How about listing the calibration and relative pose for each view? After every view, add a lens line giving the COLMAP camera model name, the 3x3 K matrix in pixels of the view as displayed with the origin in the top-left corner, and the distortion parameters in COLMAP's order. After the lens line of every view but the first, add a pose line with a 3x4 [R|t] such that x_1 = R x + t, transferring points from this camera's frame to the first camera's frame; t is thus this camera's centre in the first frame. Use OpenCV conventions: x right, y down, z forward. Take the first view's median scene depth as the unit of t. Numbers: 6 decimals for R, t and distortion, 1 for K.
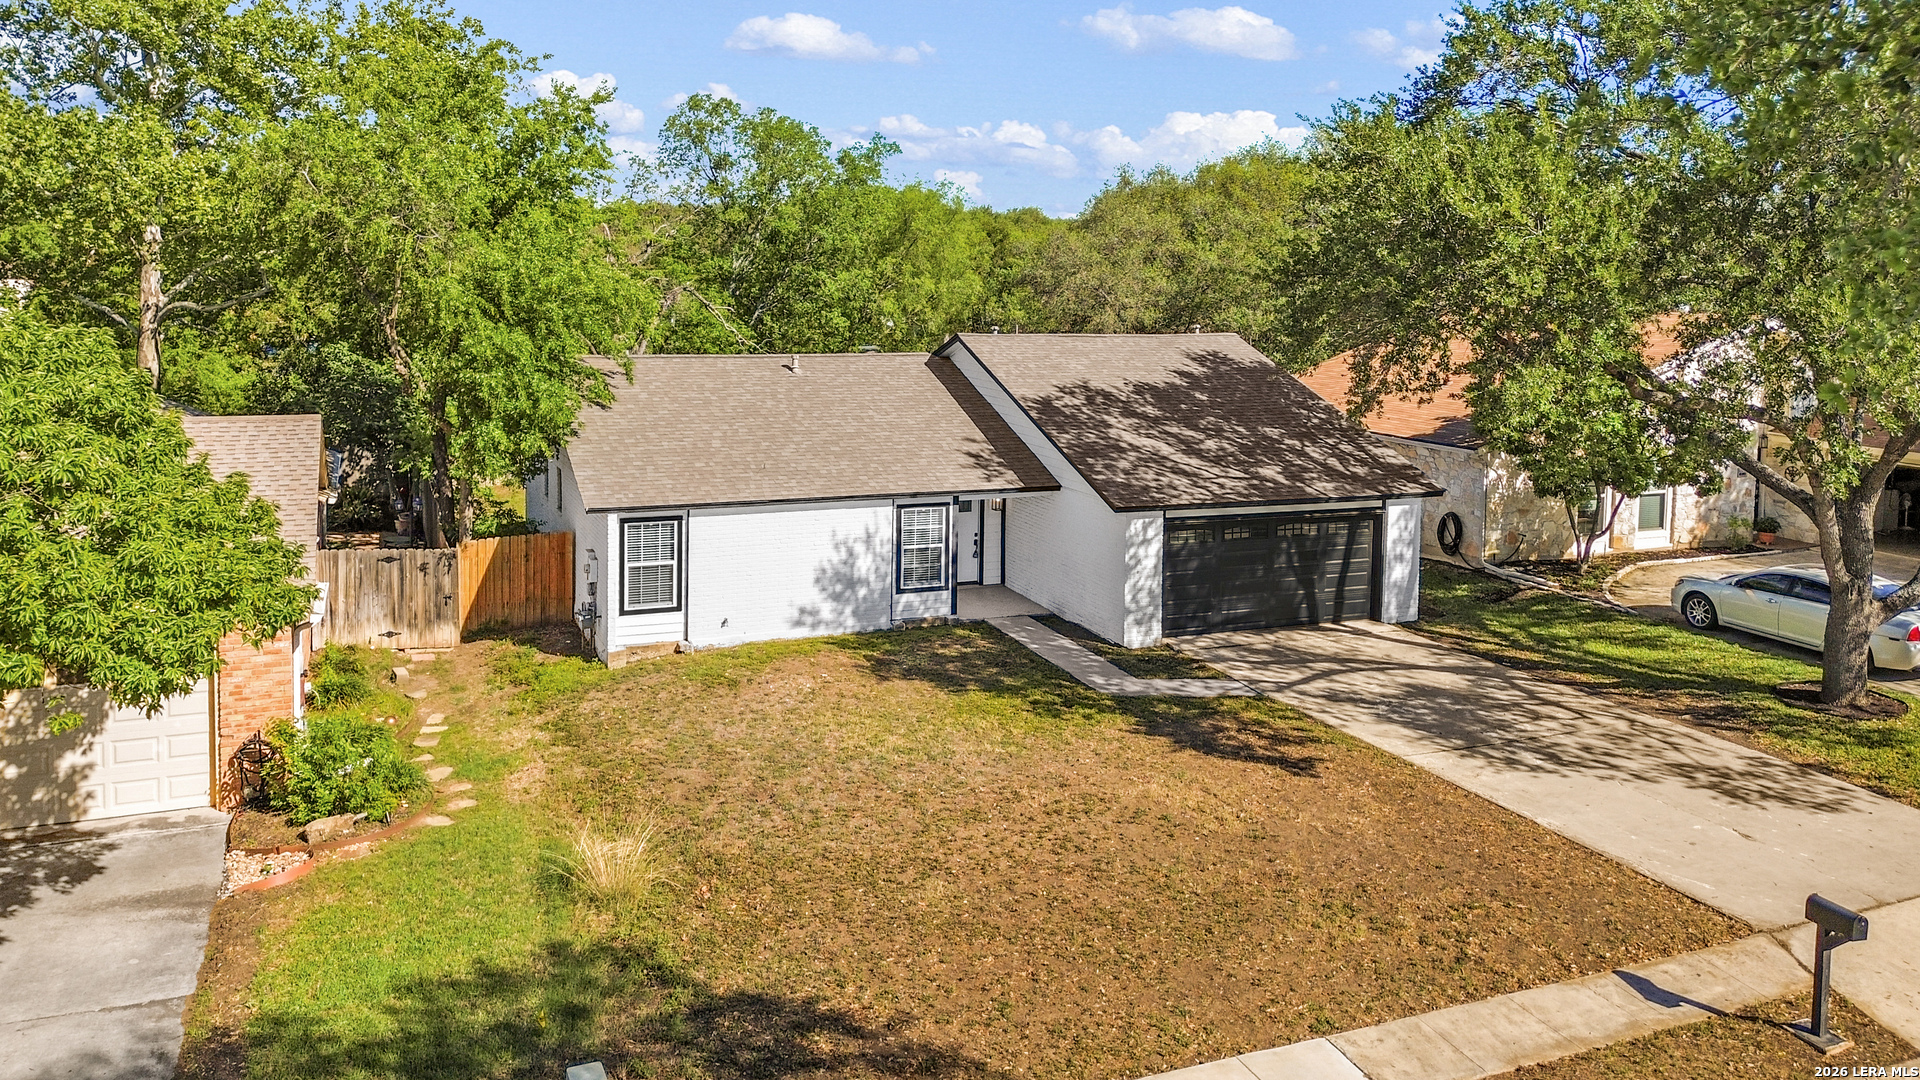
lens RADIAL K [[1422.9, 0, 959.7], [0, 1422.9, 273.5], [0, 0, 1]] dist [0.029118, -0.011861]
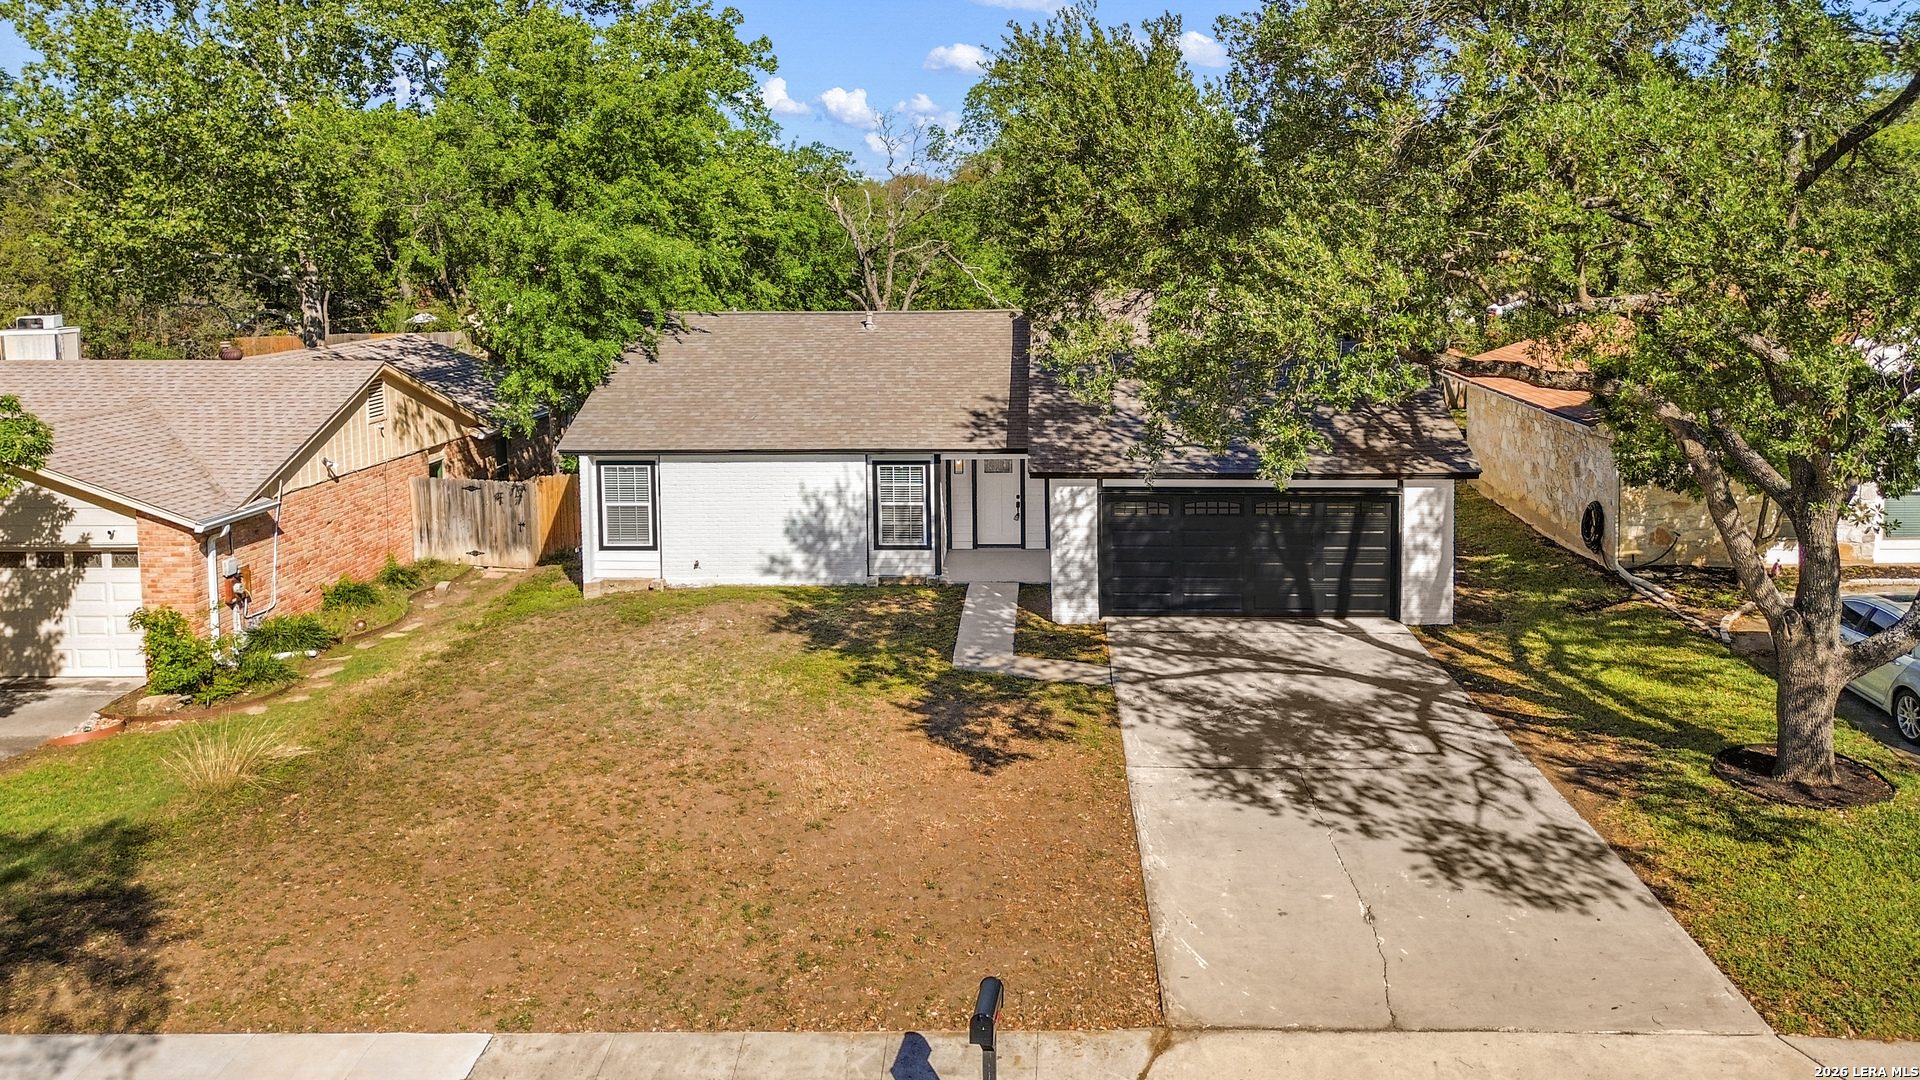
lens RADIAL K [[1393.9, 0, 1014.9], [0, 1393.9, 347.1], [0, 0, 1]] dist [0.014884, -0.001643]
pose [[0.915360, 0.009855, -0.402515, 0.443985], [0.020031, 0.997348, 0.069971, 0.019298], [0.402137, -0.072111, 0.912735, 0.170353]]
